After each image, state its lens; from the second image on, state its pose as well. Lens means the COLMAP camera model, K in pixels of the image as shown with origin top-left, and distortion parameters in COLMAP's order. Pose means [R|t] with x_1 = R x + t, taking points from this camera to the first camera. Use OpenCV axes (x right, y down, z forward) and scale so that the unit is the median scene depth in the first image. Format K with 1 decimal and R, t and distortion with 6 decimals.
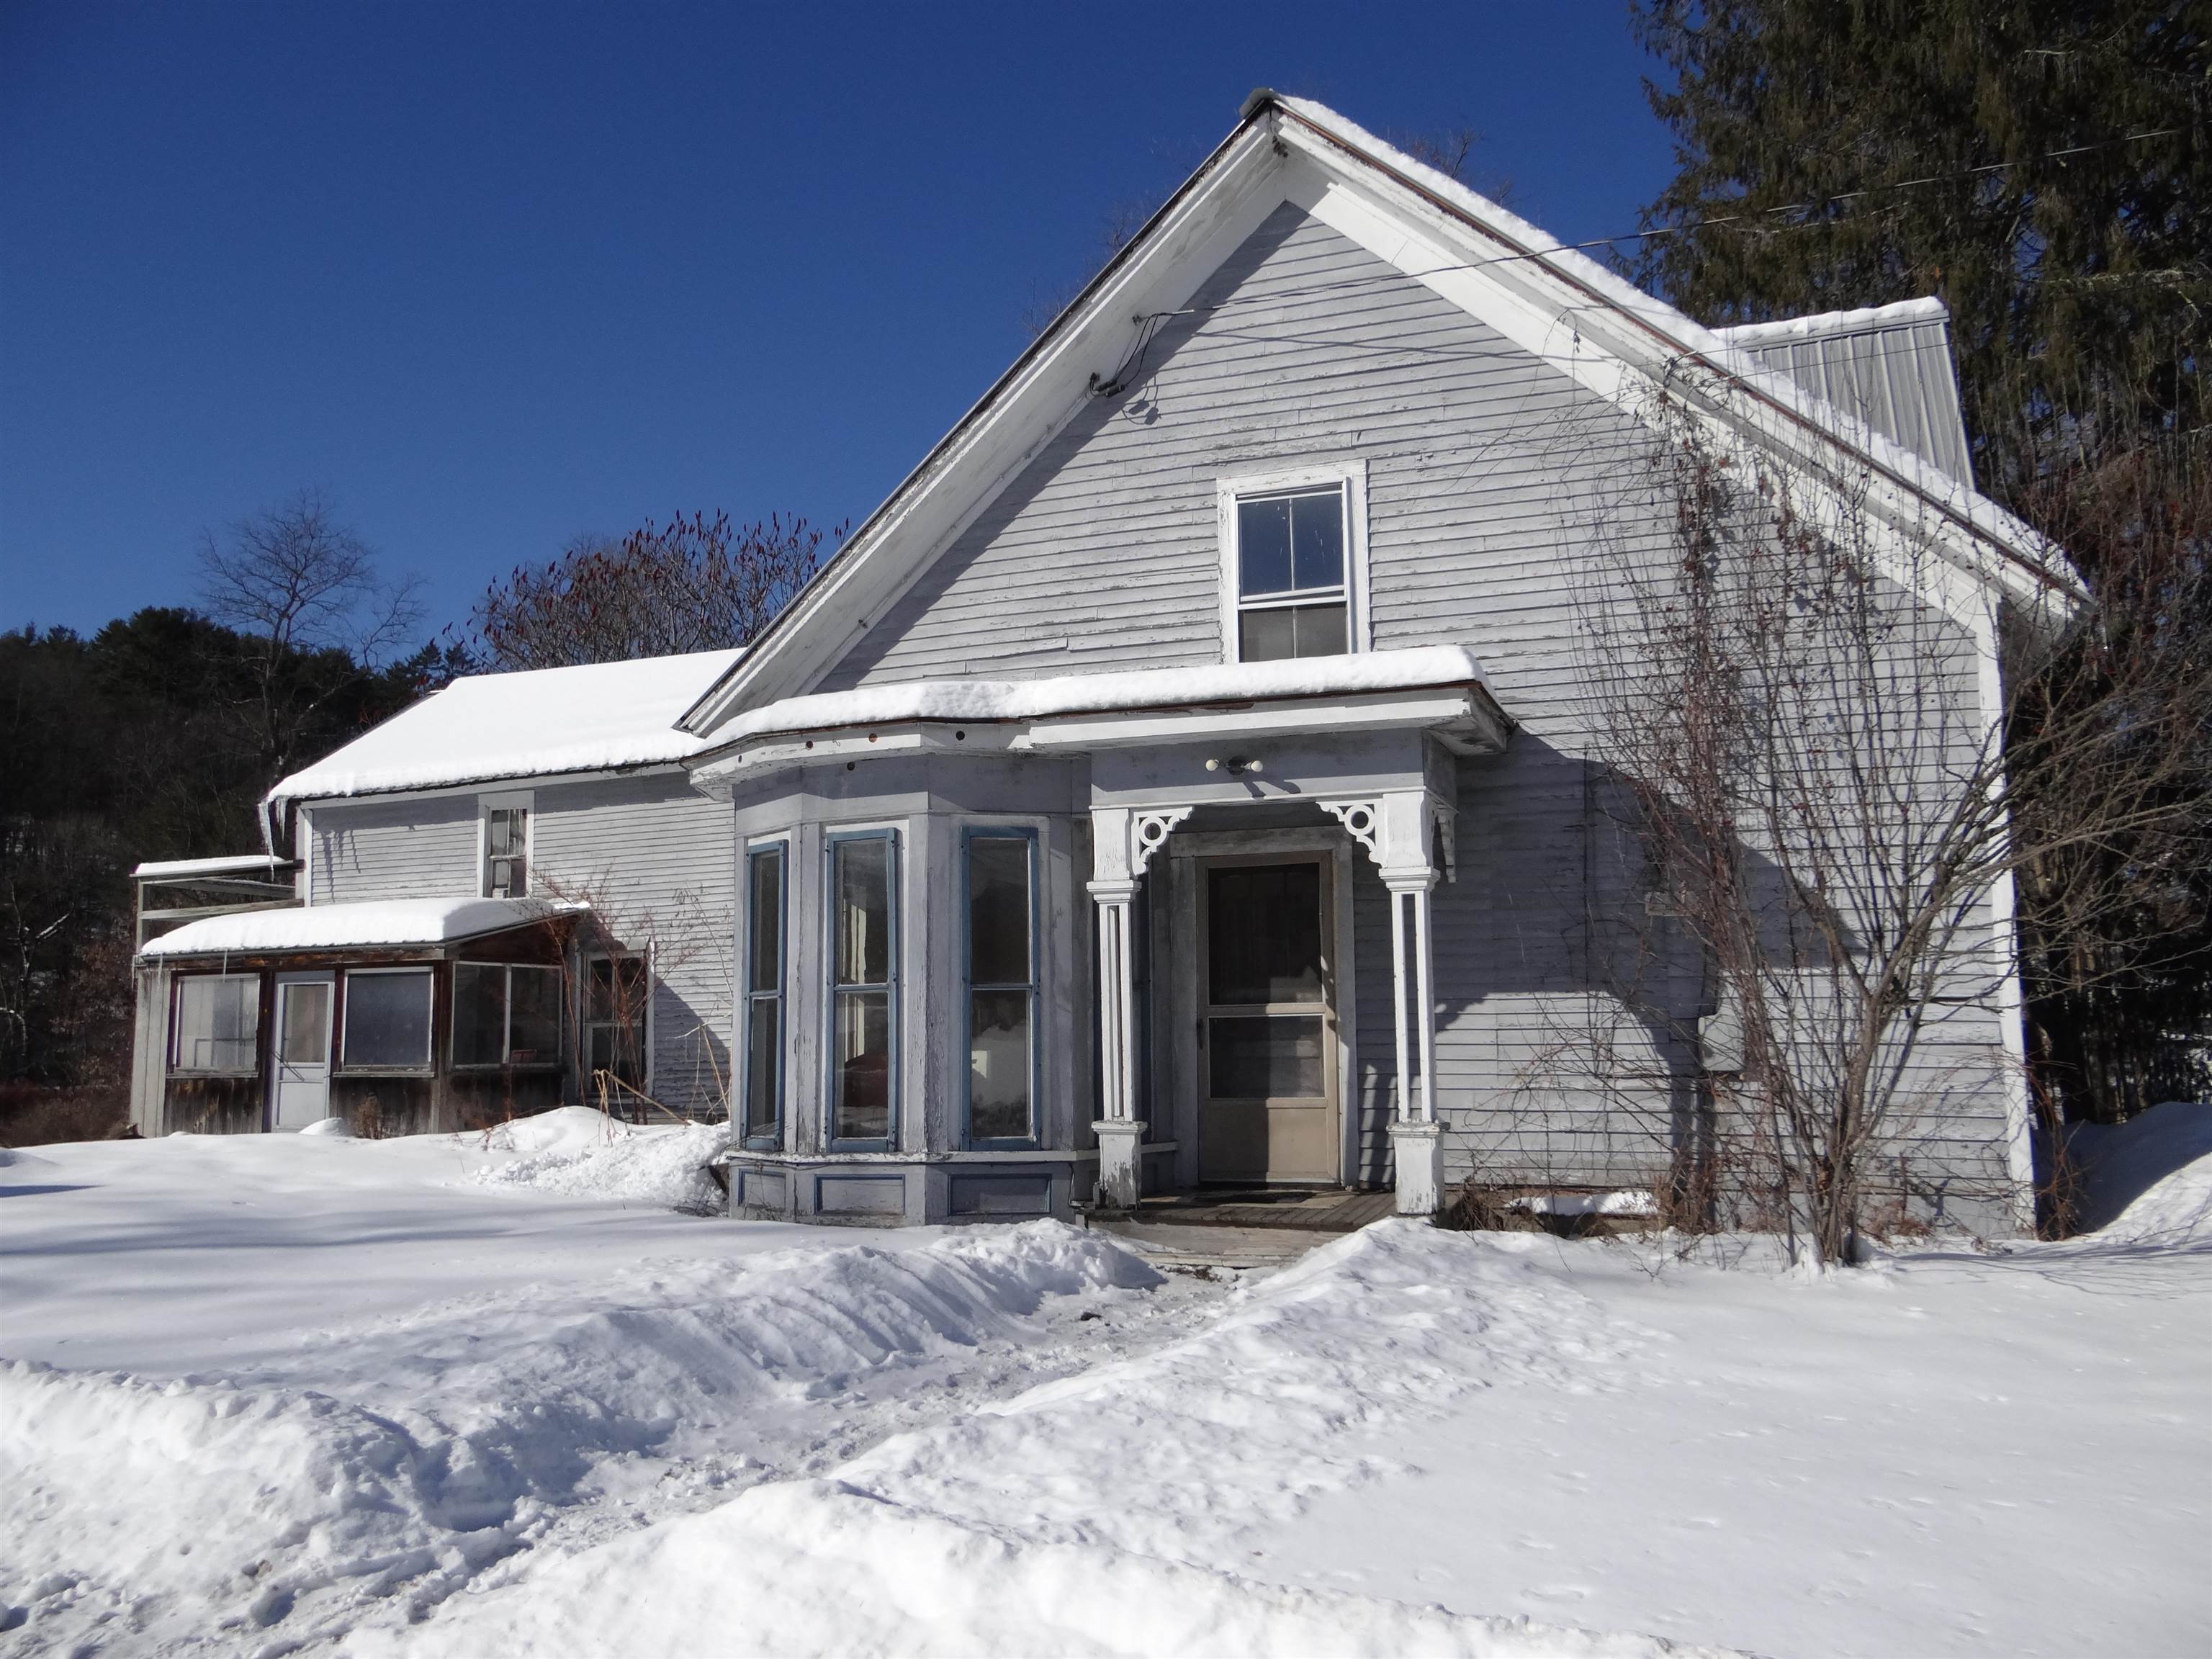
lens RADIAL K [[1752.4, 0, 1098.4], [0, 1752.4, 818.5], [0, 0, 1]] dist [-0.002336, -0.003835]
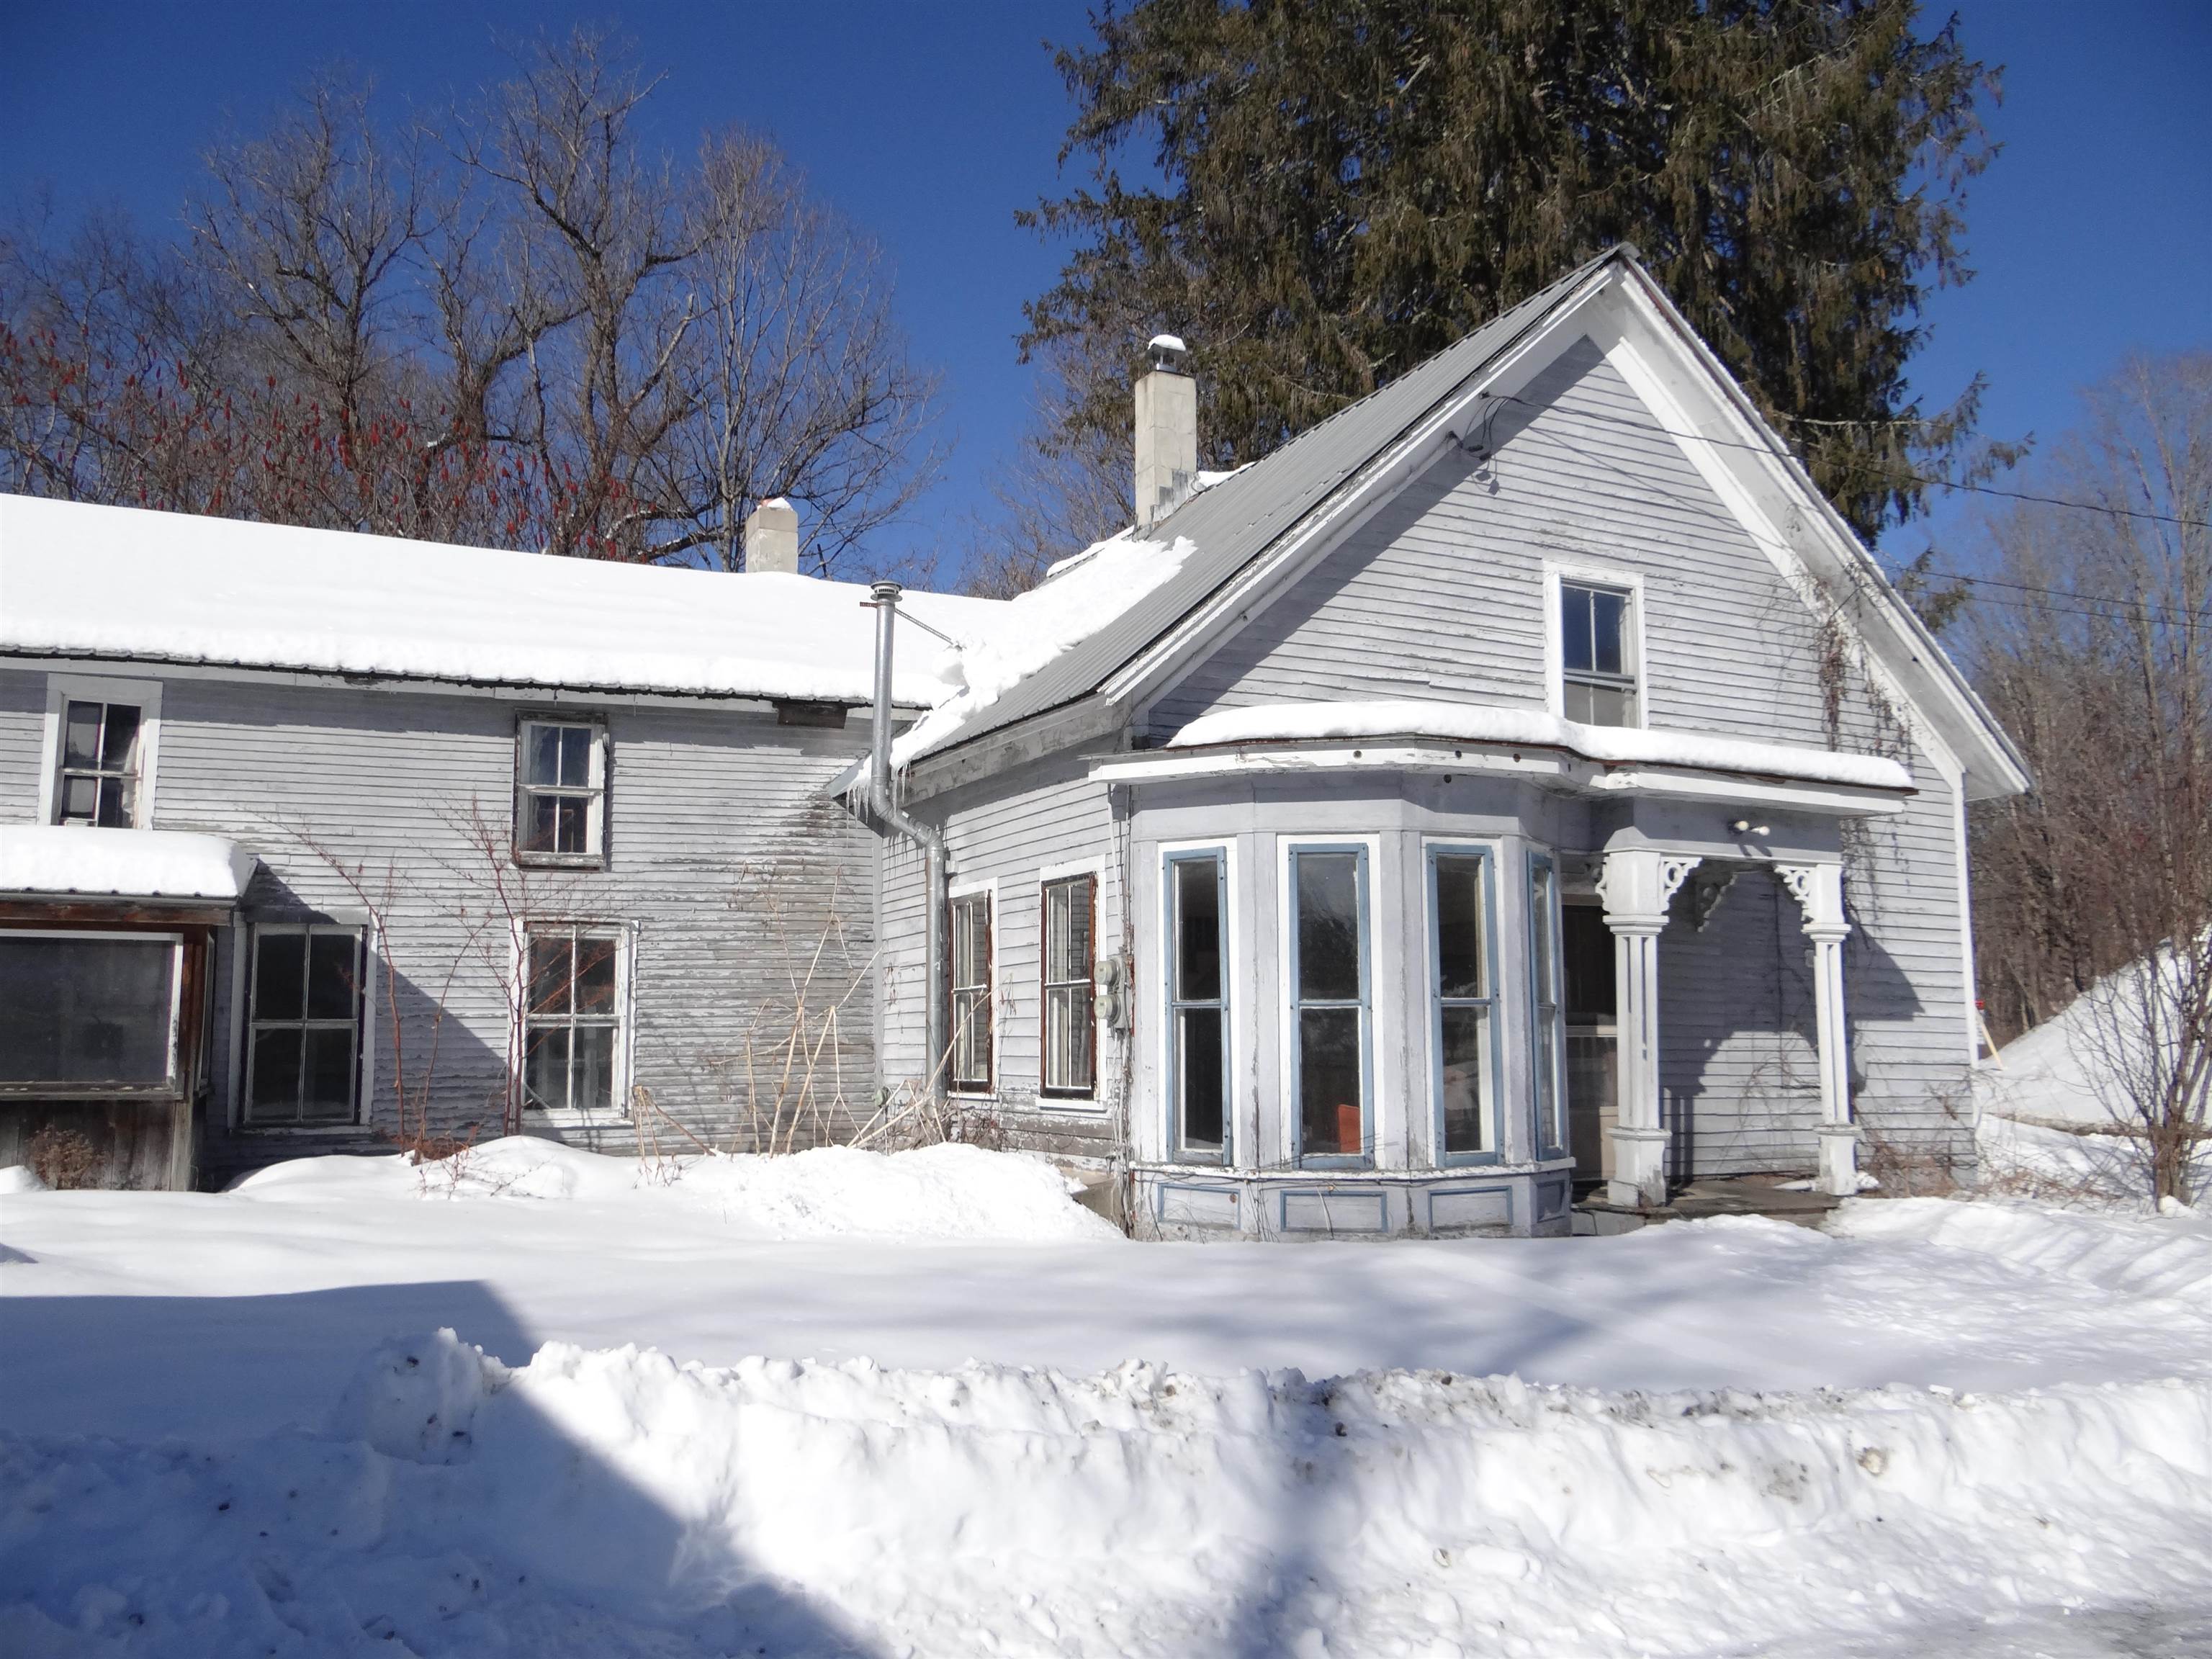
lens RADIAL K [[1752.4, 0, 1087.8], [0, 1752.4, 824.5], [0, 0, 1]] dist [-0.002336, -0.003835]
pose [[0.682999, 0.105258, 0.722795, -0.994305], [-0.100309, 0.993703, -0.049923, 0.065898], [-0.723498, -0.038405, 0.689257, 0.459105]]
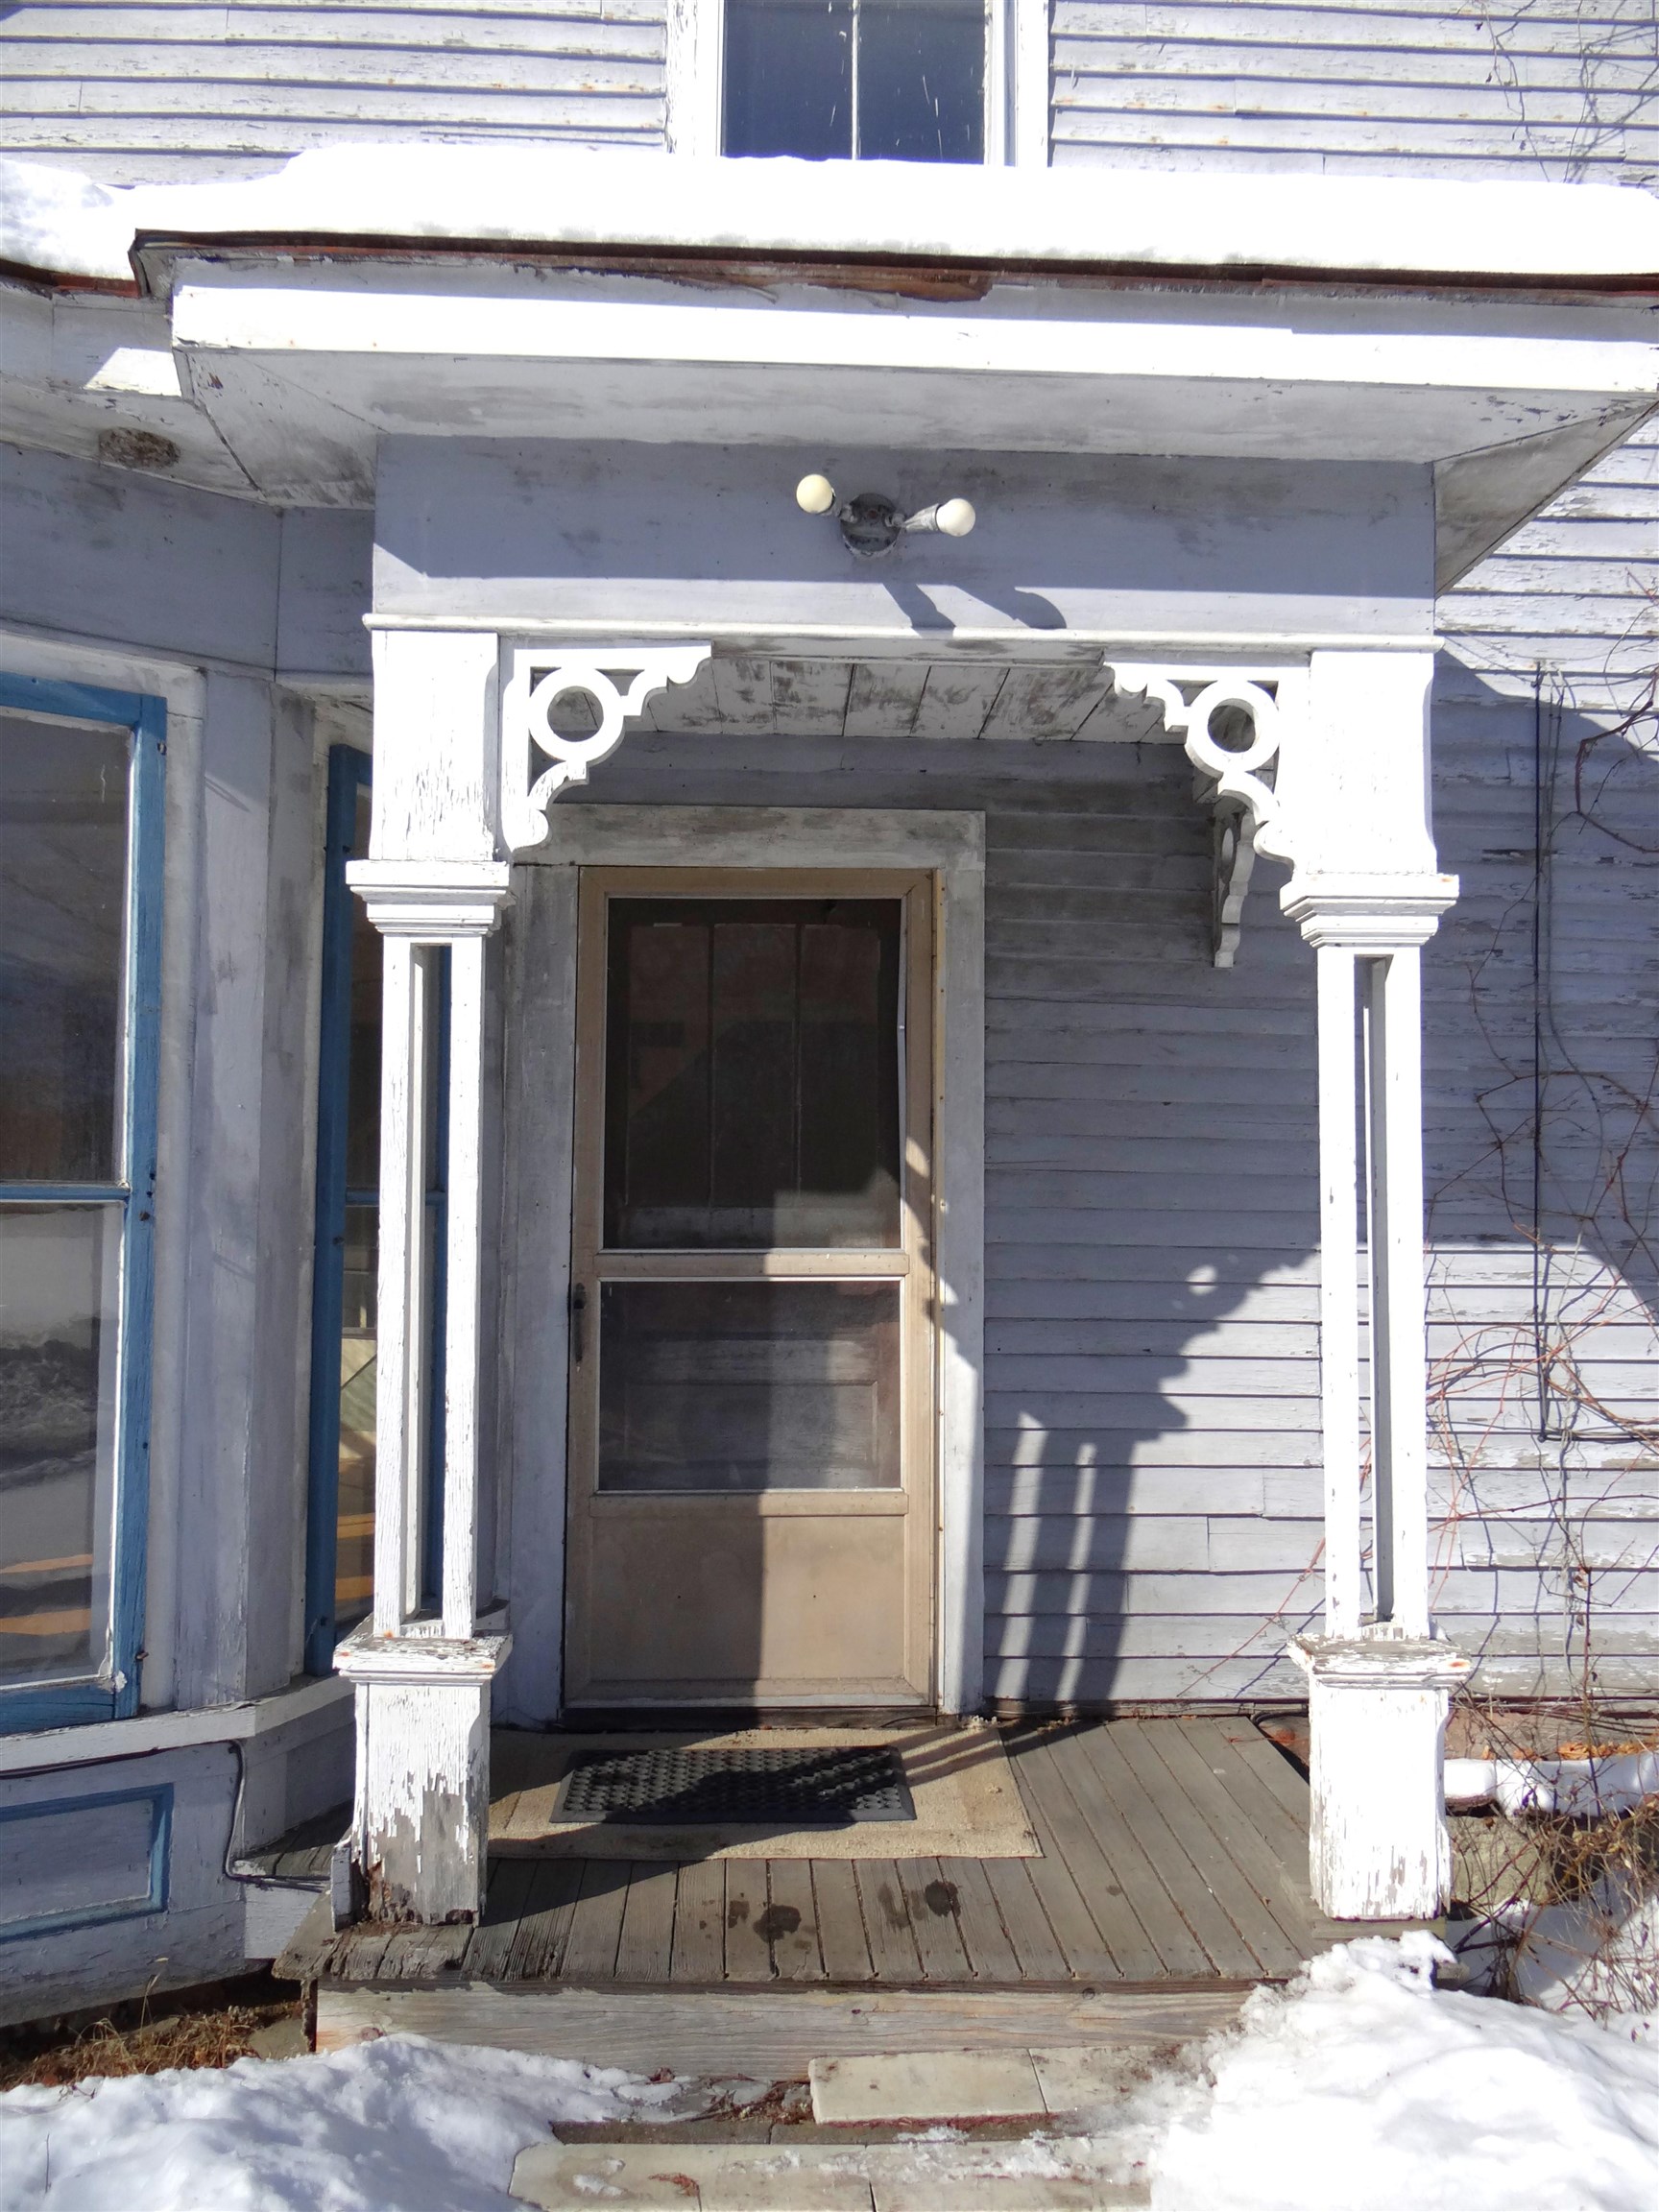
lens RADIAL K [[1752.4, 0, 824.9], [0, 1752.4, 1120.2], [0, 0, 1]] dist [-0.002336, -0.003835]
pose [[0.924901, 0.039554, 0.378145, -0.040466], [-0.064827, 0.996416, 0.054332, 0.055941], [-0.374641, -0.074766, 0.924150, 0.646479]]
